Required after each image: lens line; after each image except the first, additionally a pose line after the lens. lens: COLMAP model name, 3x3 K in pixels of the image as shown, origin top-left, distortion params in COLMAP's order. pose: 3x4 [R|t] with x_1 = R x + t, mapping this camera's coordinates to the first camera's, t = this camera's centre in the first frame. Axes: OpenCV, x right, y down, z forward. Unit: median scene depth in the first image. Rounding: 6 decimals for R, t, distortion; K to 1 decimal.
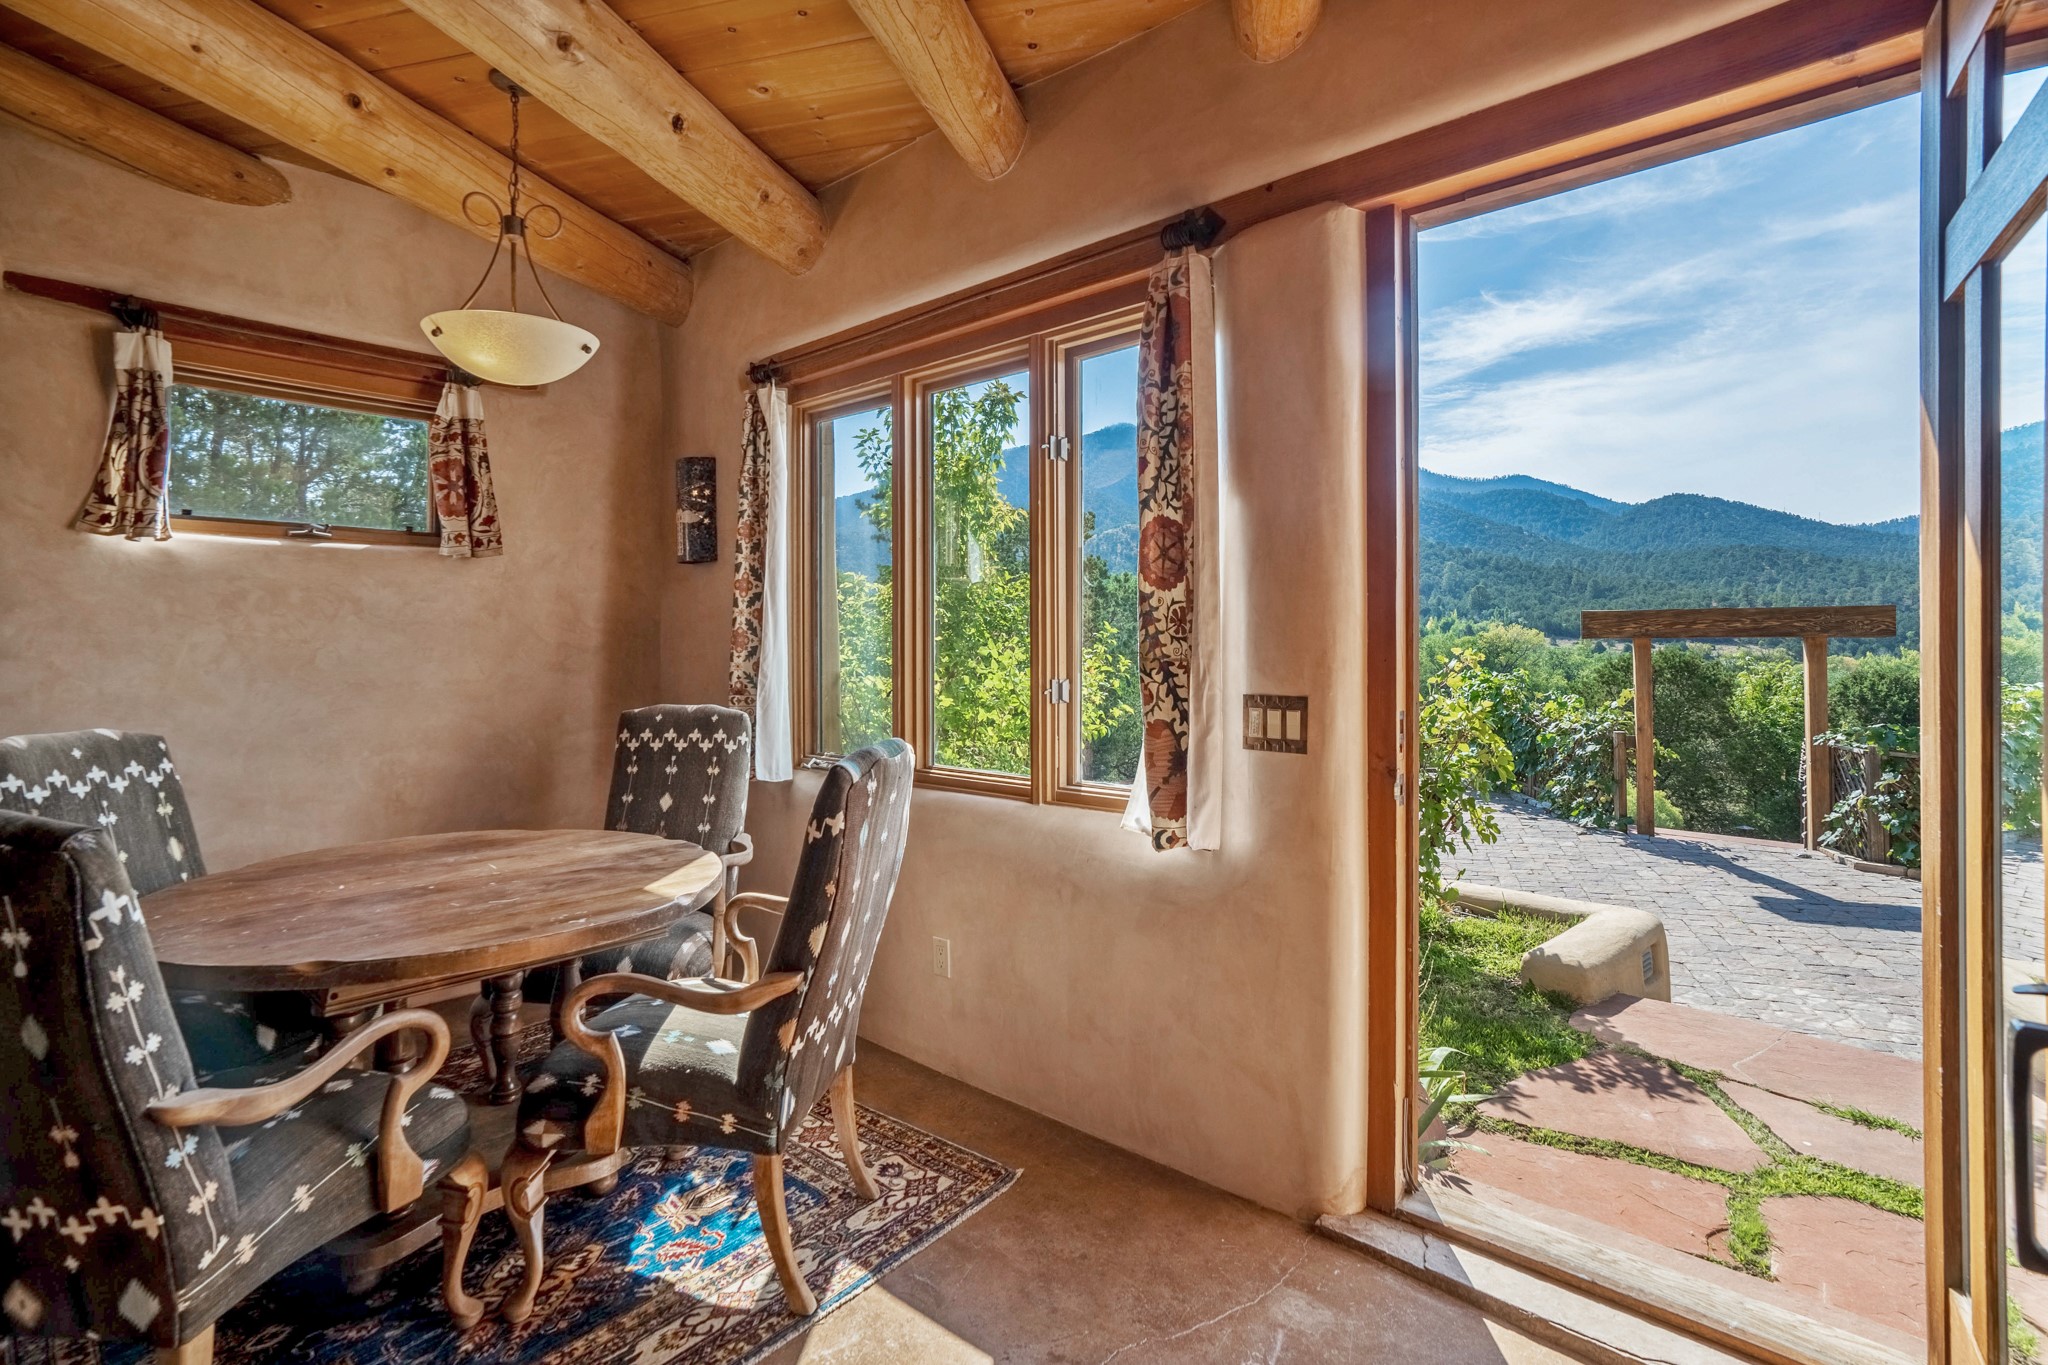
lens RADIAL K [[976.8, 0, 1041.6], [0, 976.8, 629.3], [0, 0, 1]] dist [-0.039992, 0.019718]
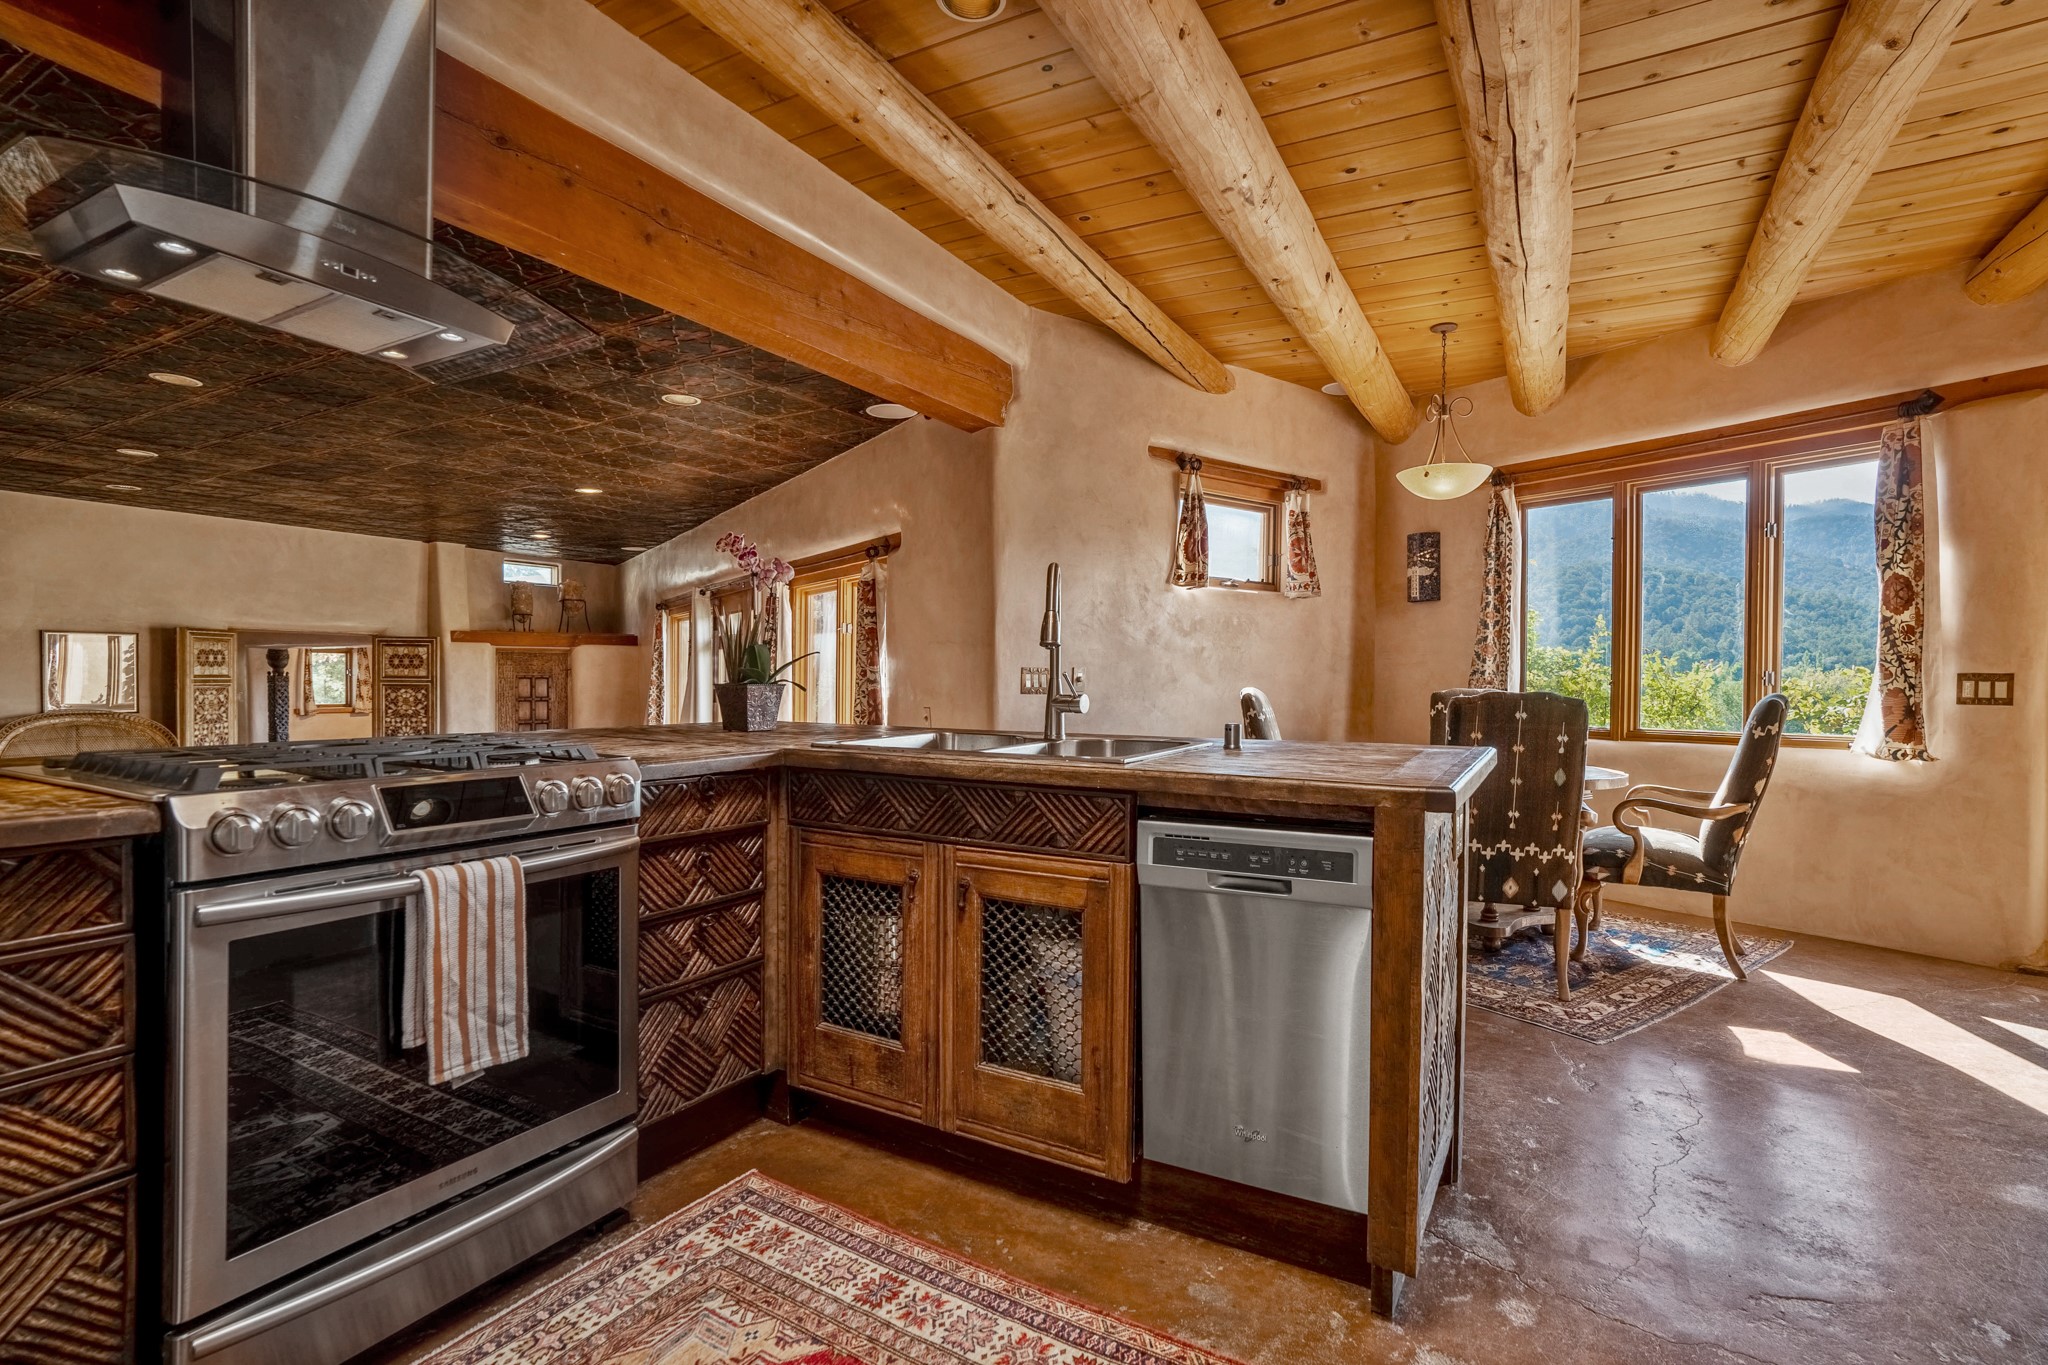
lens RADIAL K [[976.8, 0, 1025.6], [0, 976.8, 691.8], [0, 0, 1]] dist [-0.039992, 0.019718]
pose [[0.971675, 0.015224, -0.235830, -0.979088], [-0.010051, 0.999682, 0.023123, 0.073336], [0.236107, -0.020098, 0.971519, -1.034255]]
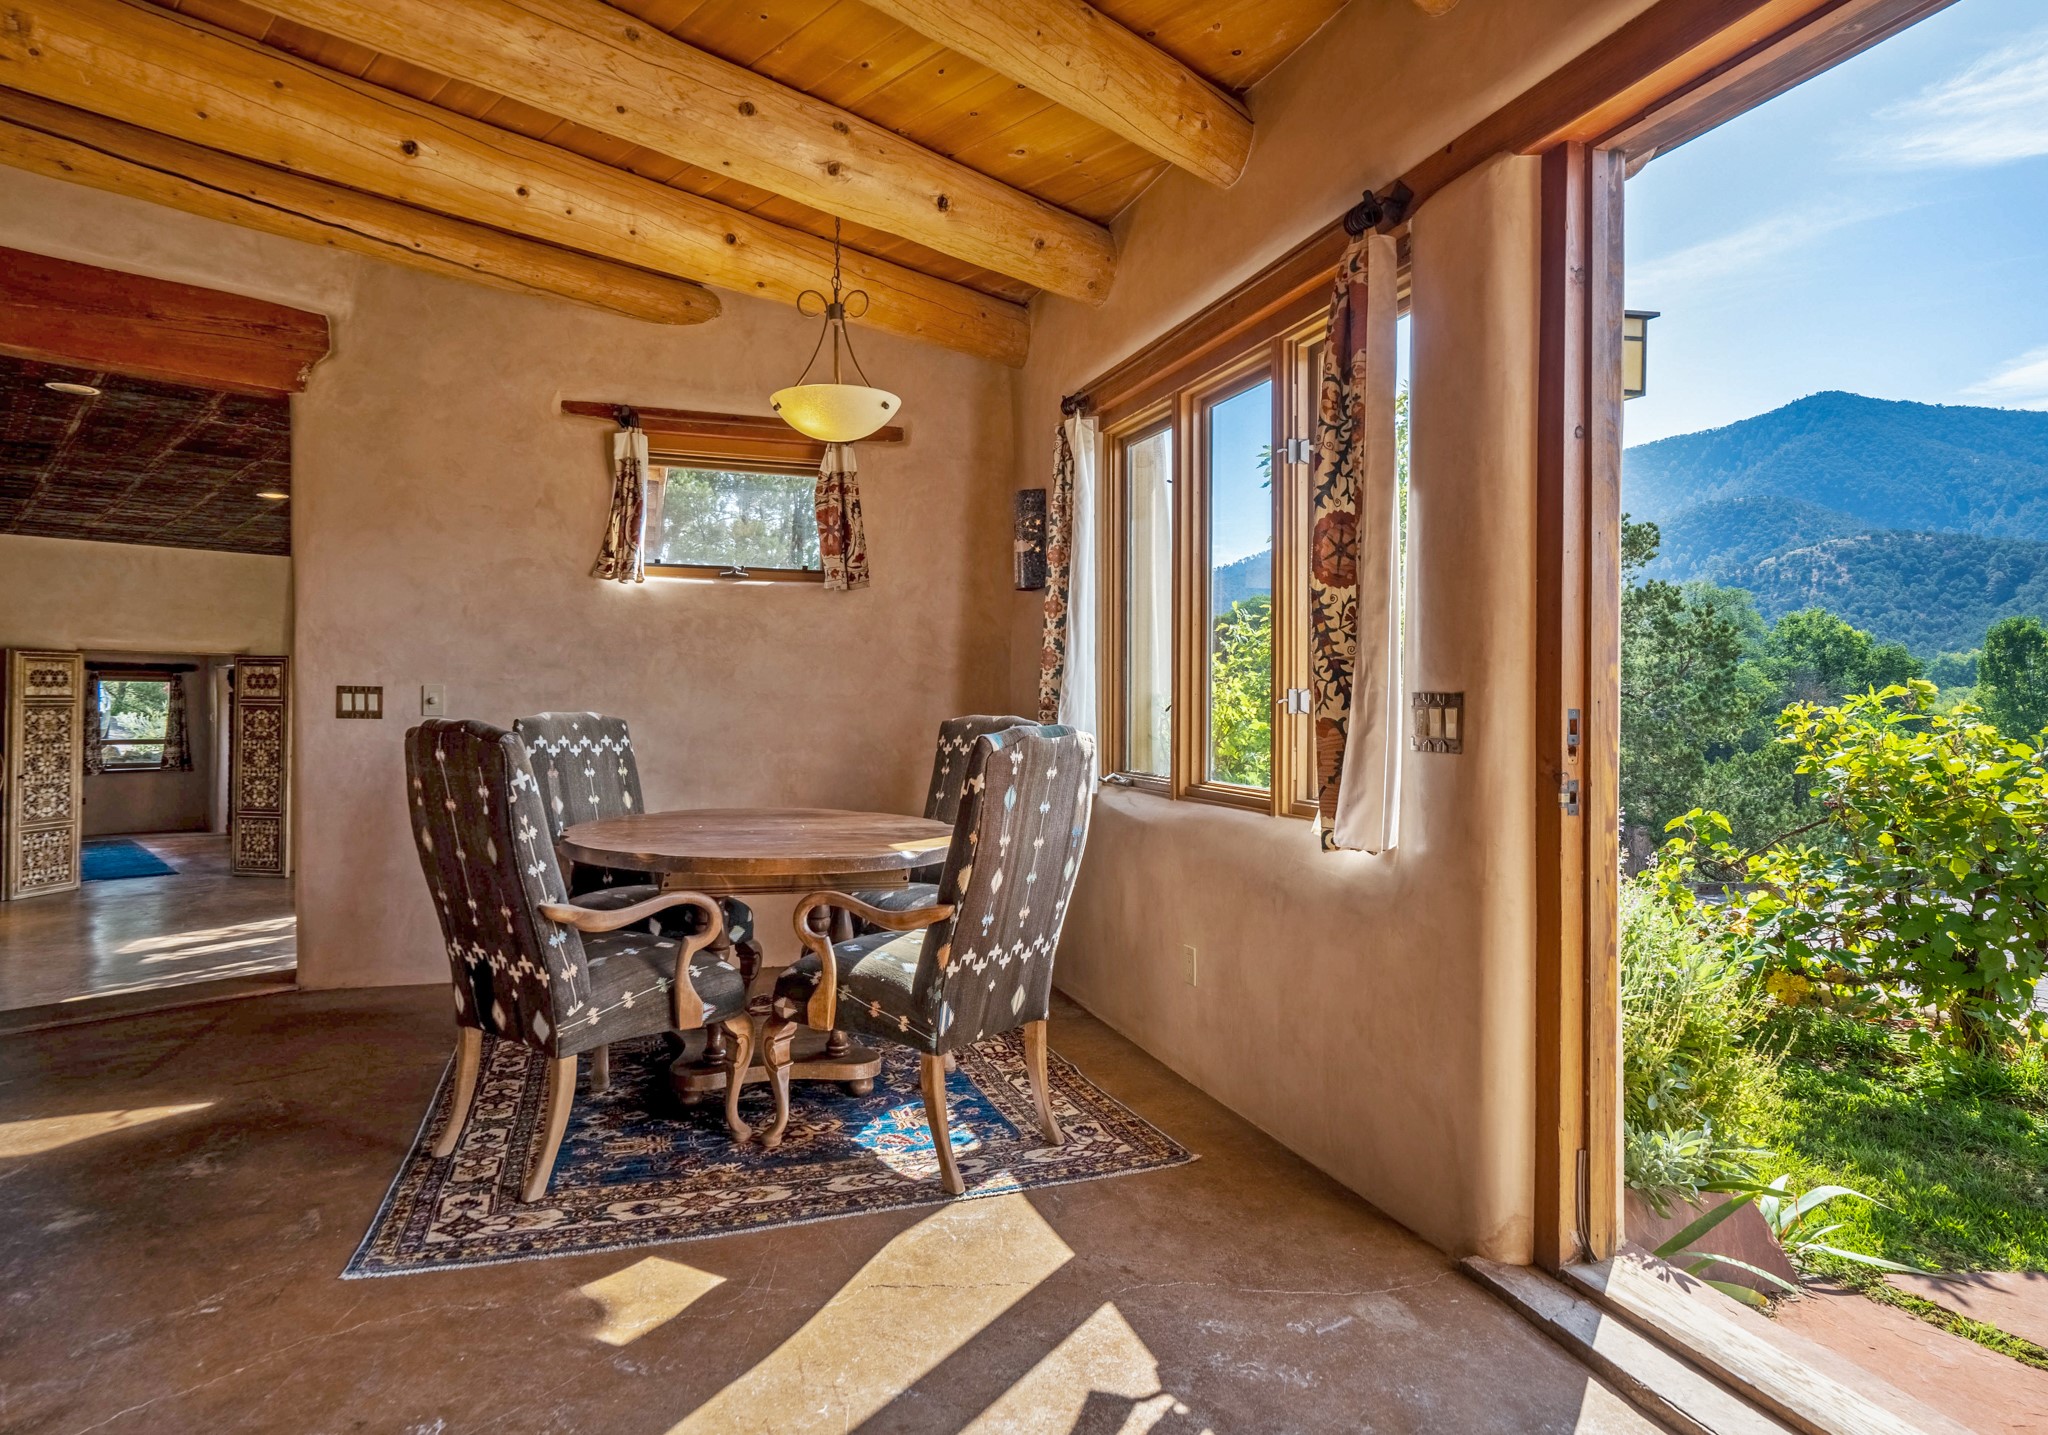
lens RADIAL K [[1154.5, 0, 974.6], [0, 1154.5, 683.8], [0, 0, 1]] dist [-0.016814, 0.014092]
pose [[0.851779, 0.005797, -0.523870, 0.416400], [-0.007970, 0.999966, -0.001892, 0.061329], [0.523841, 0.005786, 0.851796, -0.171867]]
